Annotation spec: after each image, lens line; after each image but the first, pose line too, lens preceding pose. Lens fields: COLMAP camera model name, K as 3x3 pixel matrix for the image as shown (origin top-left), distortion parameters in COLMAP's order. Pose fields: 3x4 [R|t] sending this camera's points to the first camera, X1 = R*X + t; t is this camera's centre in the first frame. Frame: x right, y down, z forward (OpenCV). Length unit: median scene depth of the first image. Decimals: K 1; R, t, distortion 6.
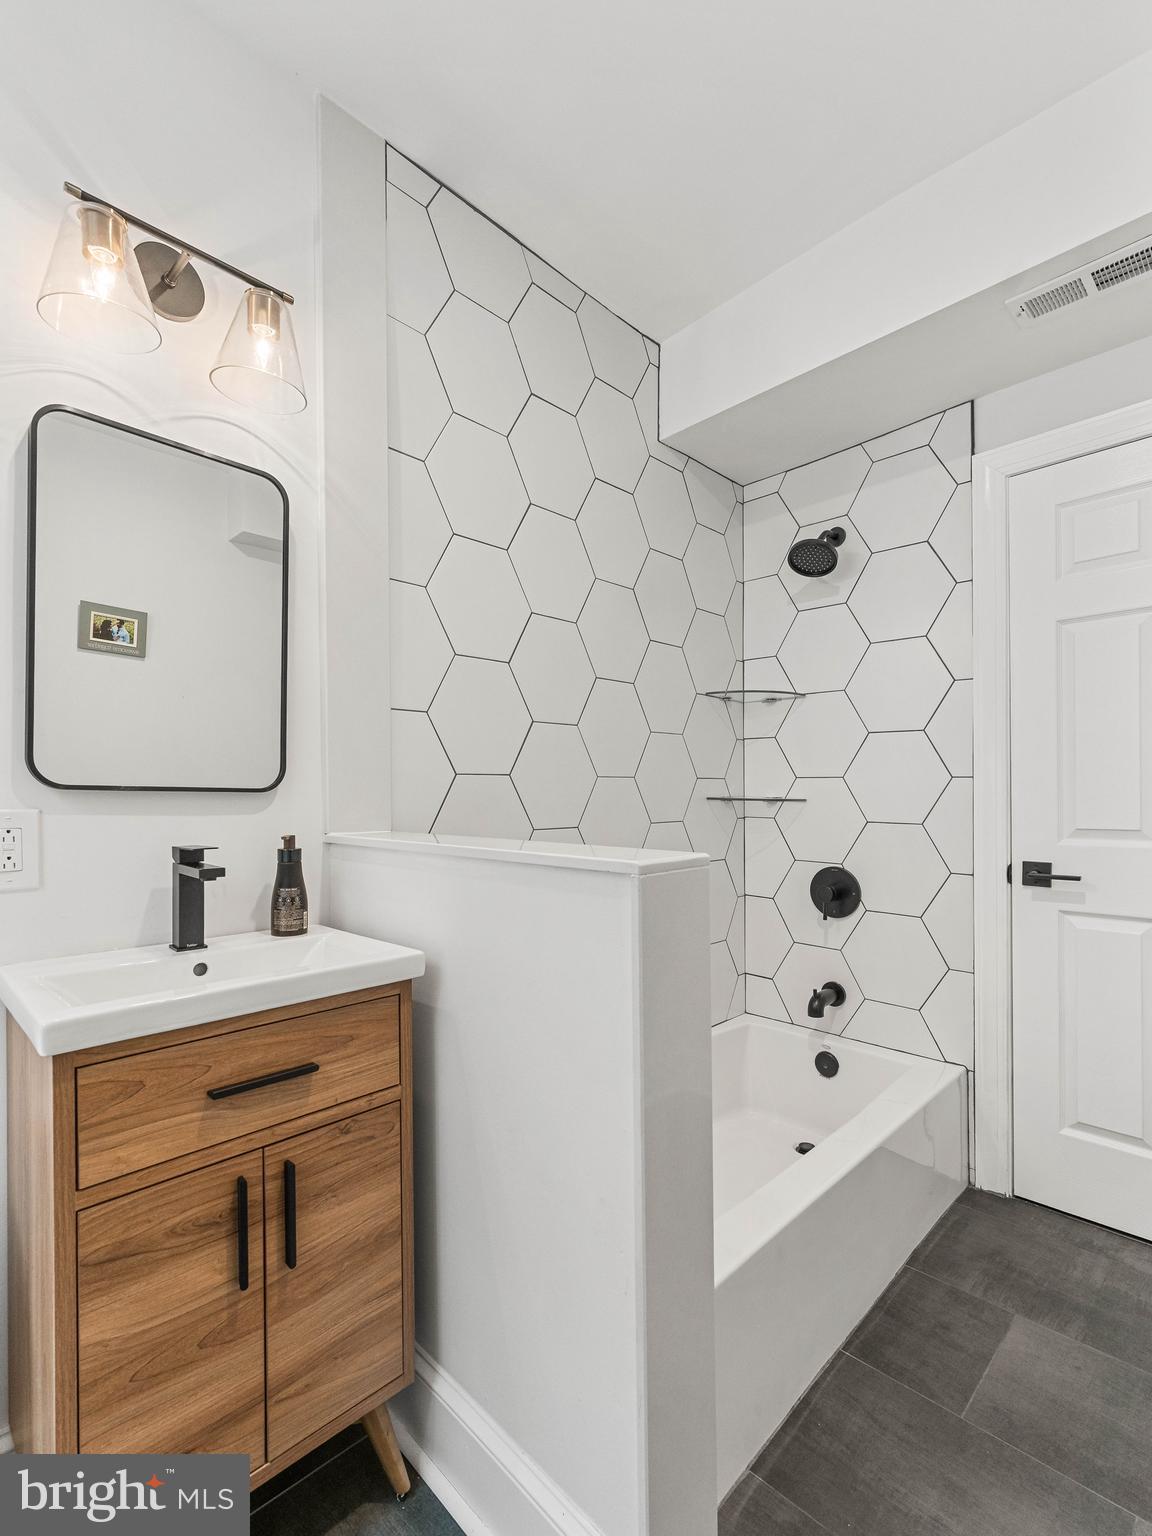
lens RADIAL K [[703.4, 0, 564.6], [0, 703.4, 805.5], [0, 0, 1]] dist [-0.001471, 0.000407]
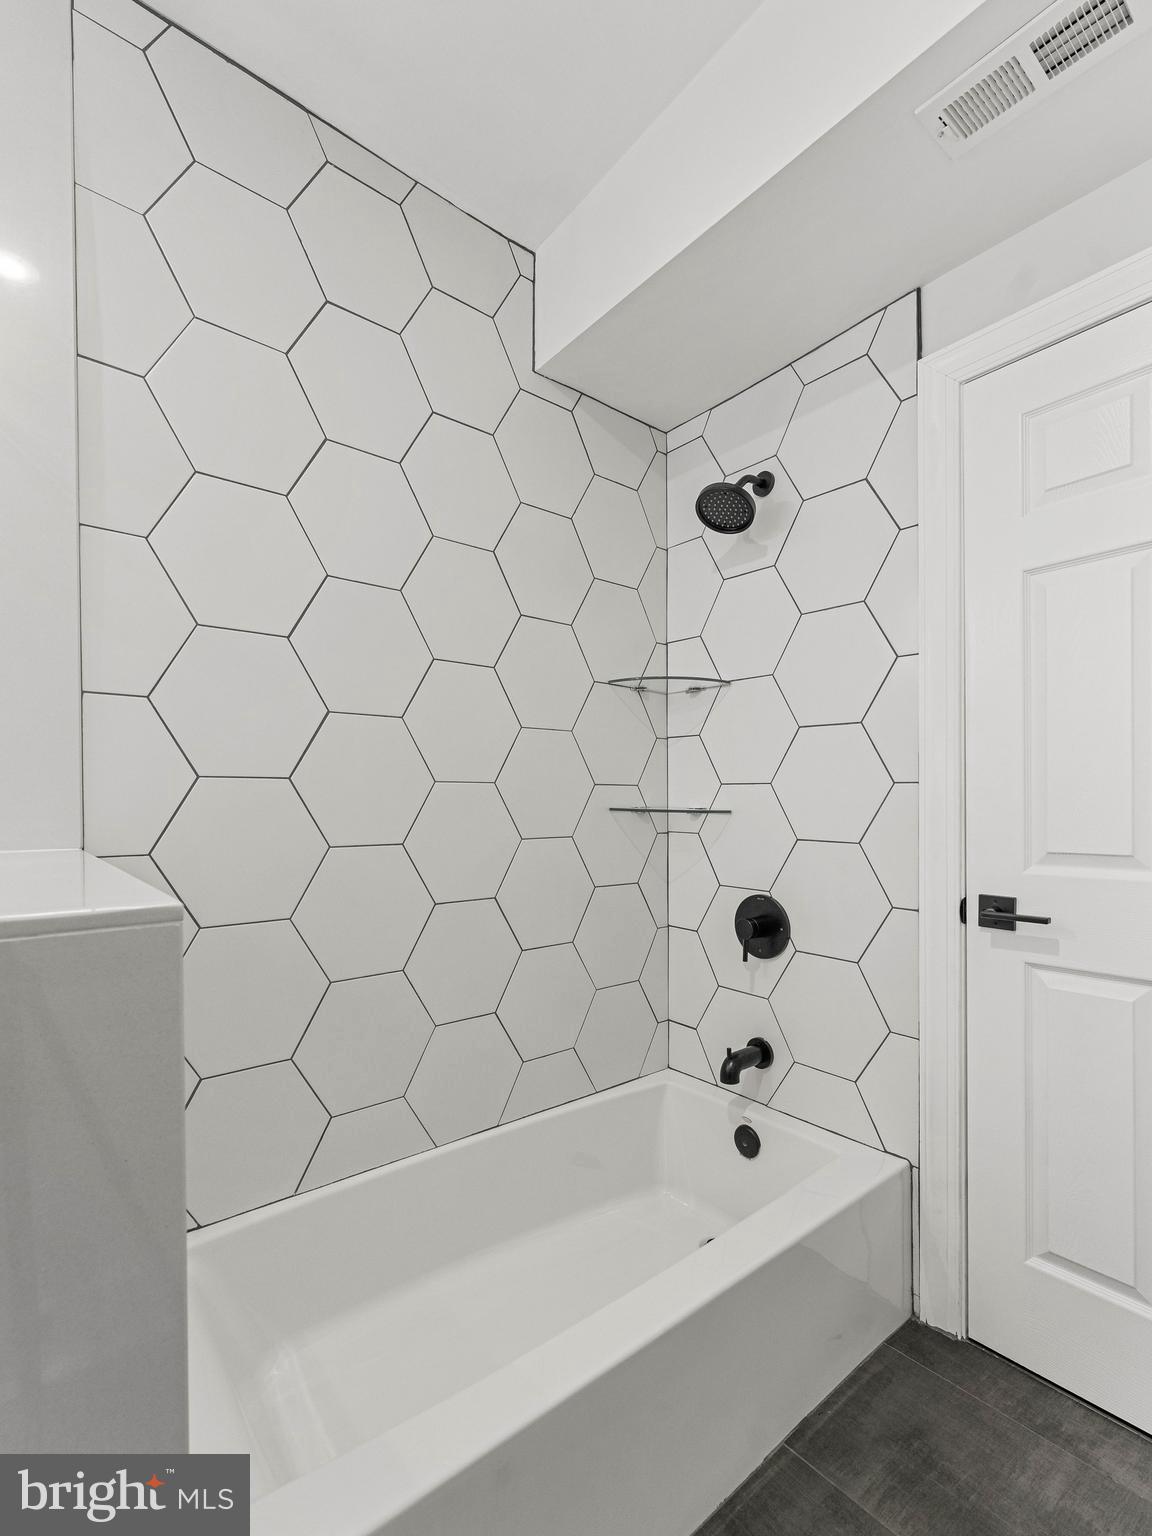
lens RADIAL K [[703.4, 0, 573.7], [0, 703.4, 814.4], [0, 0, 1]] dist [-0.001471, 0.000407]
pose [[0.996166, 0.005555, -0.087309, 0.302220], [-0.005739, 0.999982, -0.001851, -0.002428], [0.087297, 0.002345, 0.996180, 0.227926]]
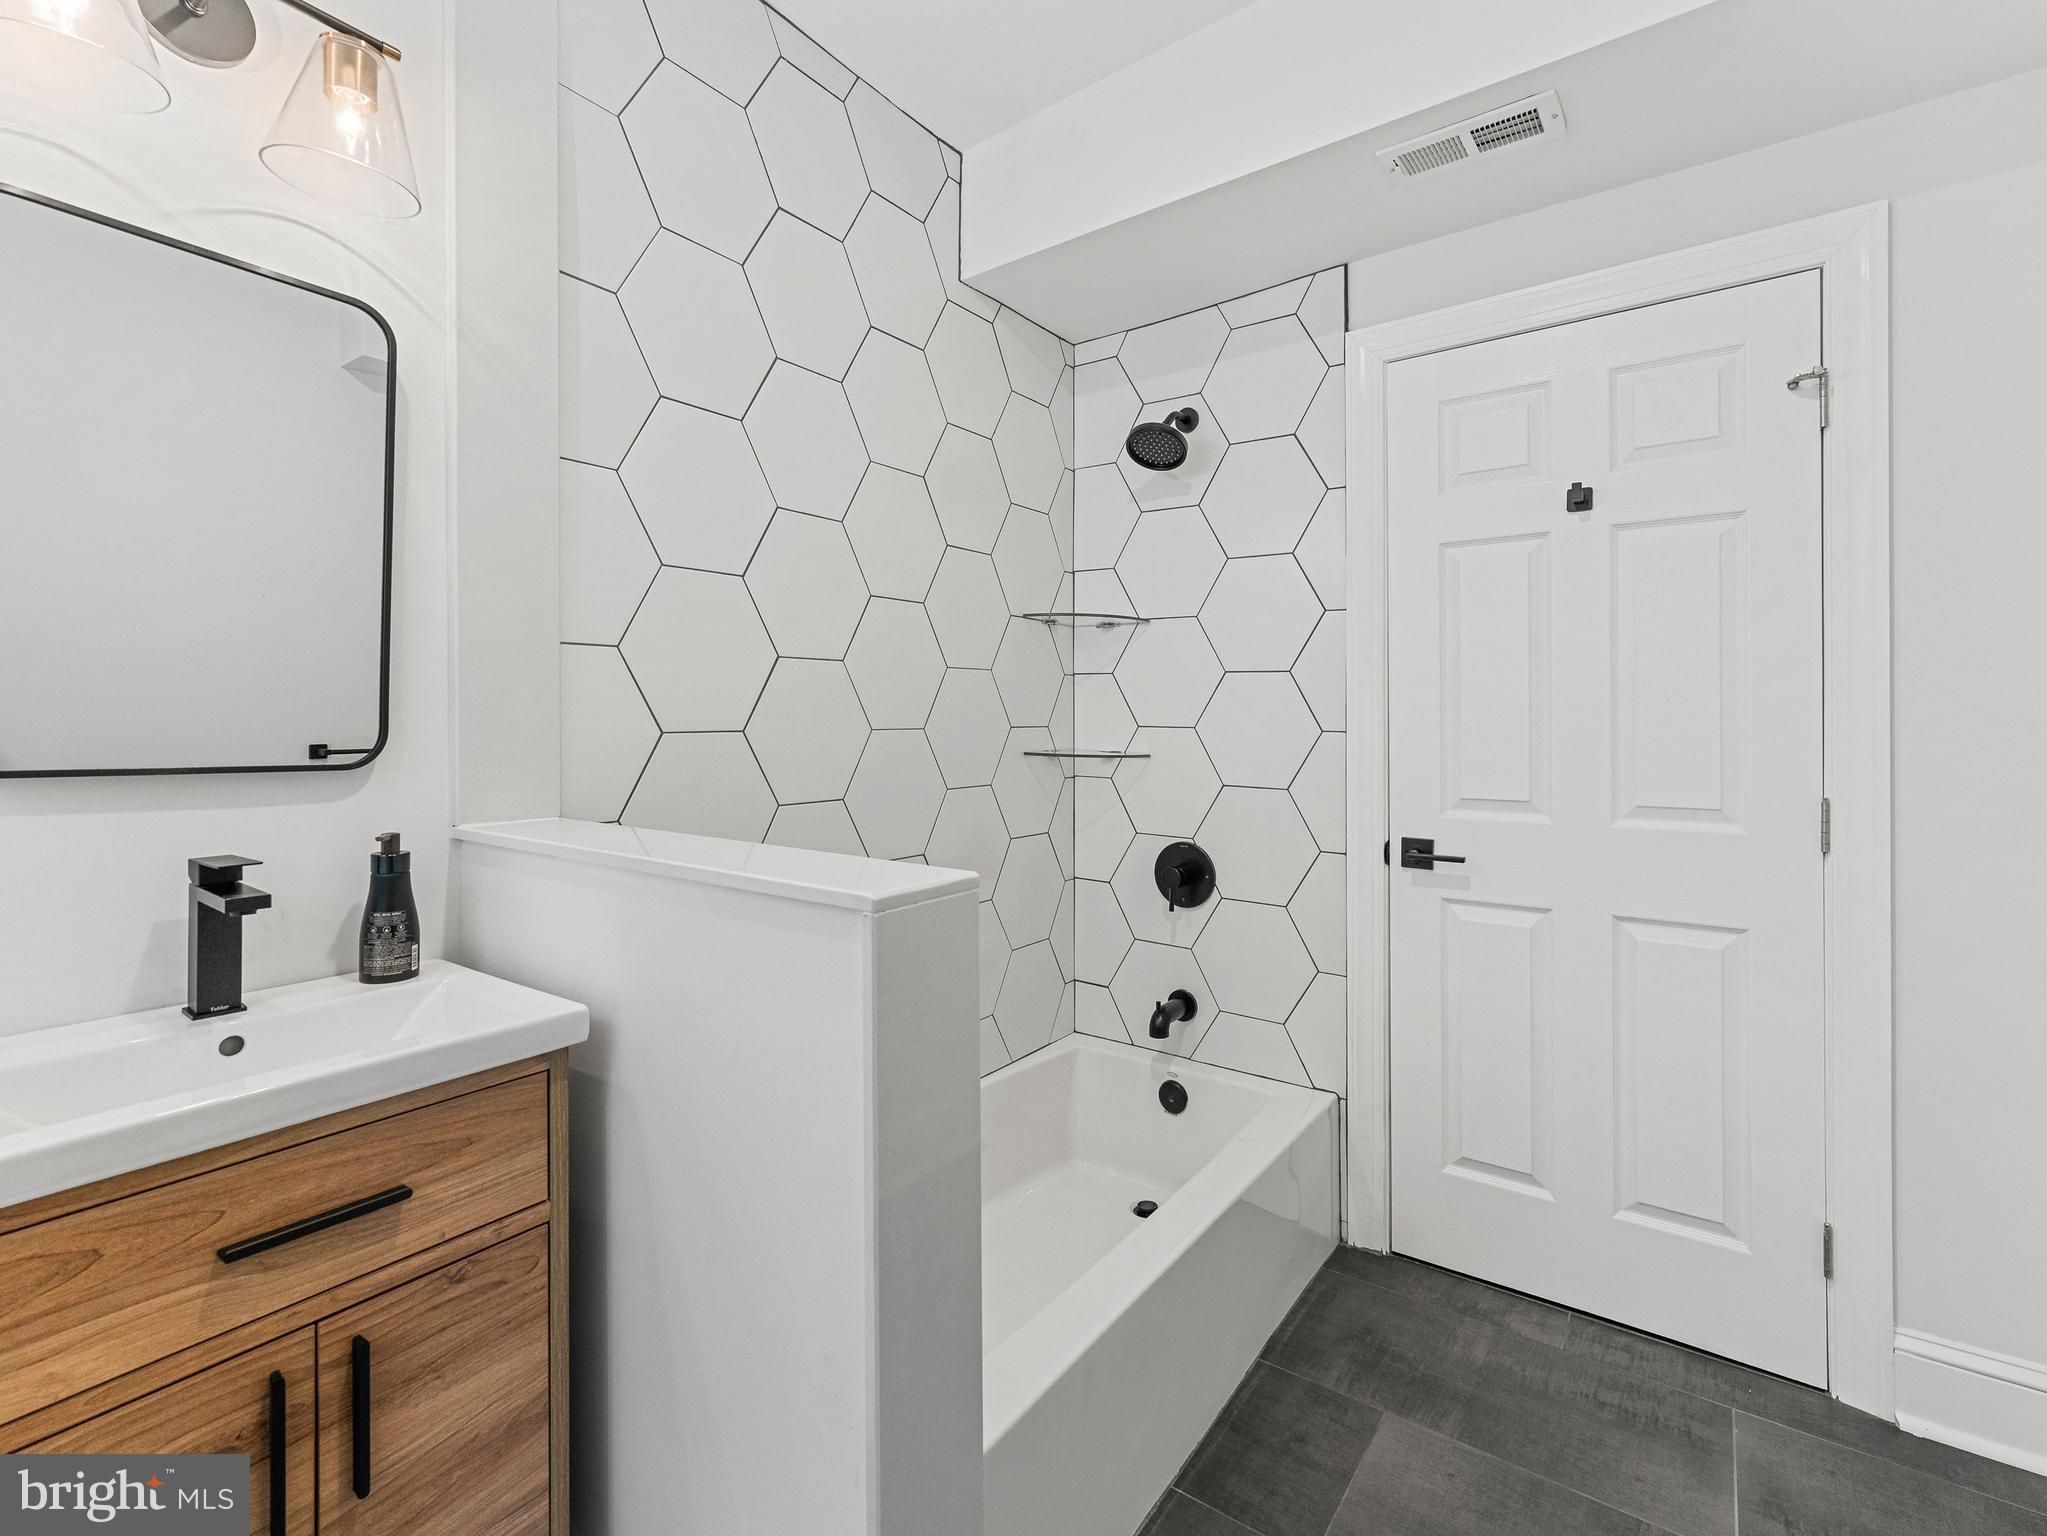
lens RADIAL K [[937.4, 0, 1017.8], [0, 937.4, 726.6], [0, 0, 1]] dist [-0.001471, 0.000407]
pose [[0.987208, 0.005460, 0.159344, 0.044966], [-0.004309, 0.999962, -0.007565, -0.040398], [-0.159379, 0.006782, 0.987194, 0.004487]]
